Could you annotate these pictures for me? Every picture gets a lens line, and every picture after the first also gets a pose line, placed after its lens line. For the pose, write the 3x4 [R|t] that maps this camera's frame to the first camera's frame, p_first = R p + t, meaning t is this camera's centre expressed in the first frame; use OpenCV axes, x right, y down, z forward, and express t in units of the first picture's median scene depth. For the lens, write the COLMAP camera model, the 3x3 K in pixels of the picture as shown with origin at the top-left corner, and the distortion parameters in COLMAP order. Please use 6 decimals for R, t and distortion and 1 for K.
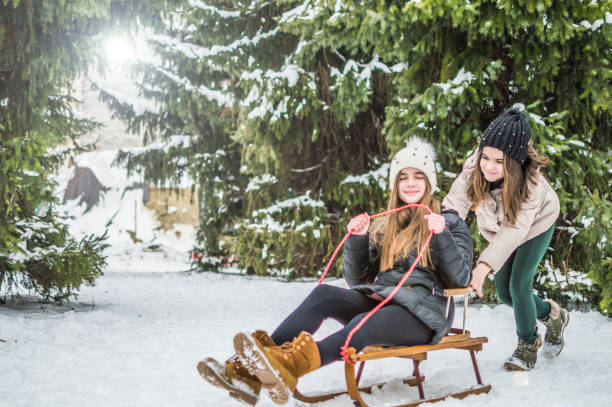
lens RADIAL K [[962.2, 0, 324.4], [0, 962.2, 216.1], [0, 0, 1]] dist [-0.014329, 0.000000]
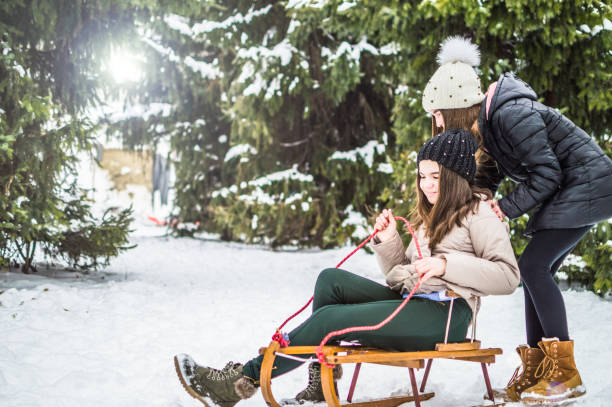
lens RADIAL K [[962.2, 0, 326.6], [0, 962.2, 207.0], [0, 0, 1]] dist [-0.014329, 0.000000]
pose [[0.997506, 0.026346, 0.065476, -0.052690], [-0.028264, 0.999193, 0.028539, -0.011714], [-0.064671, -0.030319, 0.997446, -0.046662]]
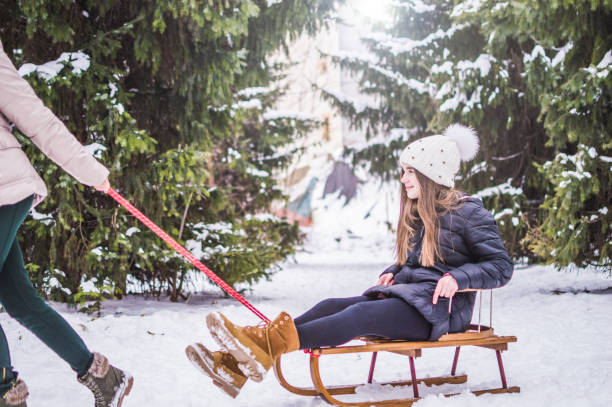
lens RADIAL K [[962.2, 0, 322.5], [0, 962.2, 192.2], [0, 0, 1]] dist [-0.014329, 0.000000]
pose [[0.957445, -0.046482, -0.284848, 0.083935], [0.043311, 0.998910, -0.017425, -0.003316], [0.285347, 0.004347, 0.958414, -0.008965]]
